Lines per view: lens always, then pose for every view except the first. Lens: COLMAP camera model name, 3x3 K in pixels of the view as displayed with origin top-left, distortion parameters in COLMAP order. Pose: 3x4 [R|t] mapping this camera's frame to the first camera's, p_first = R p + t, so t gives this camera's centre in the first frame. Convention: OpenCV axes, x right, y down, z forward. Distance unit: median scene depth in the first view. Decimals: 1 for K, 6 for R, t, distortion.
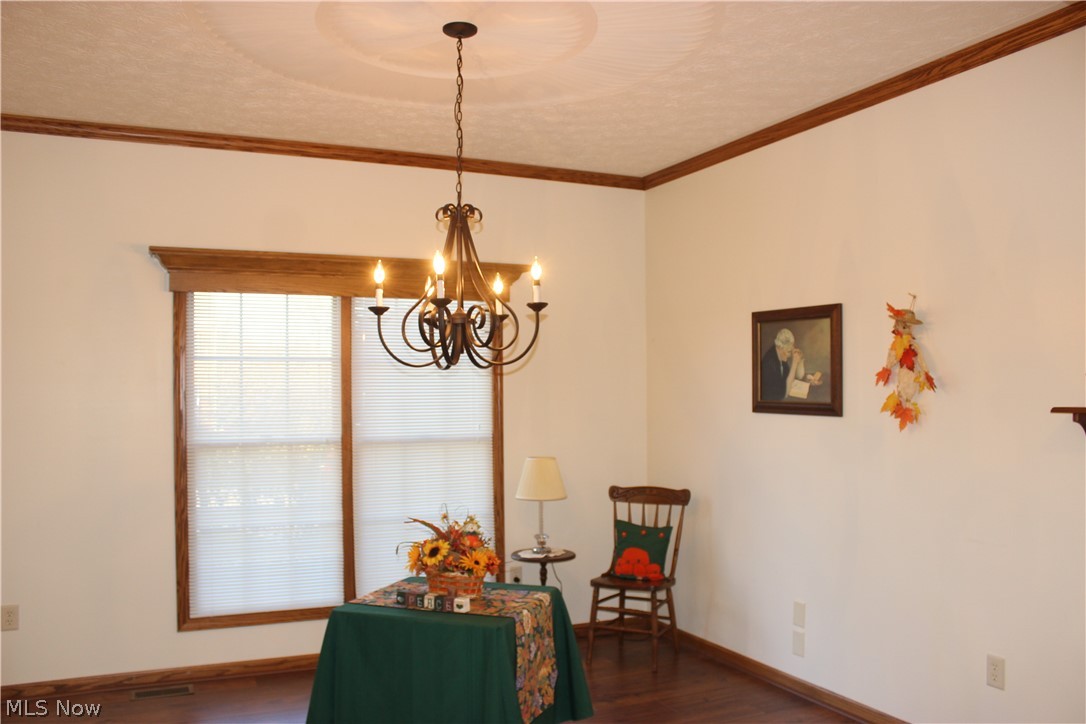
lens RADIAL K [[917.8, 0, 546.8], [0, 917.8, 376.4], [0, 0, 1]] dist [-0.176636, 0.171407]
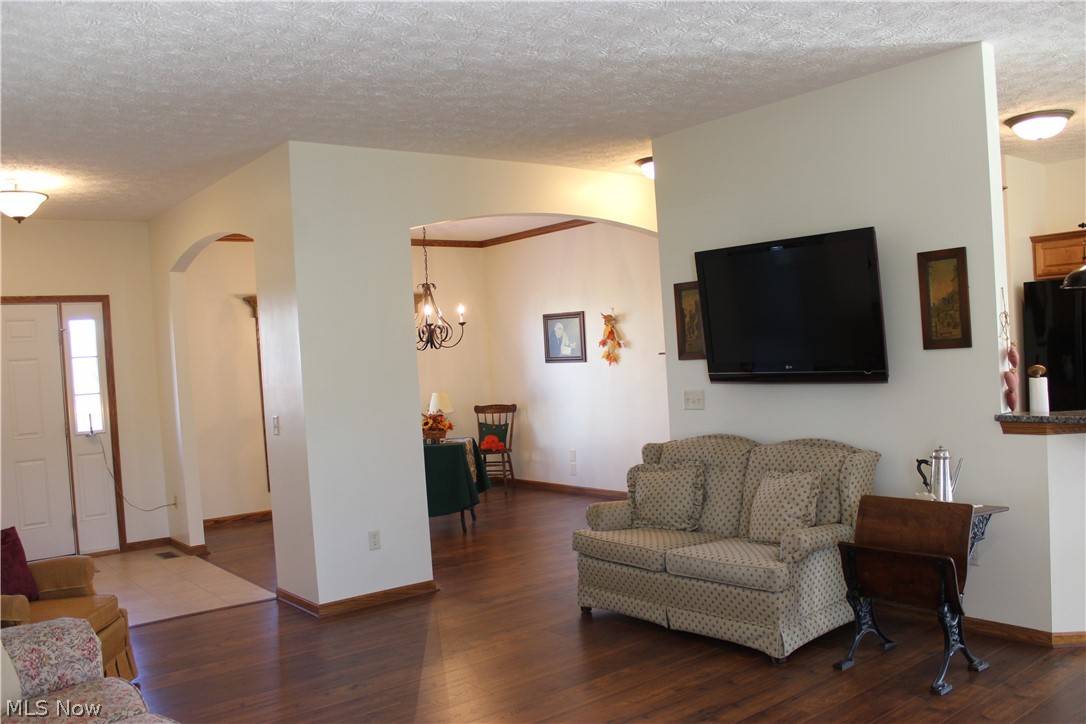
lens RADIAL K [[917.8, 0, 546.8], [0, 917.8, 376.4], [0, 0, 1]] dist [-0.176636, 0.171407]
pose [[0.970380, -0.058158, 0.234479, -0.254972], [0.049749, 0.997894, 0.041624, -0.016139], [-0.236406, -0.028726, 0.971230, -1.001561]]
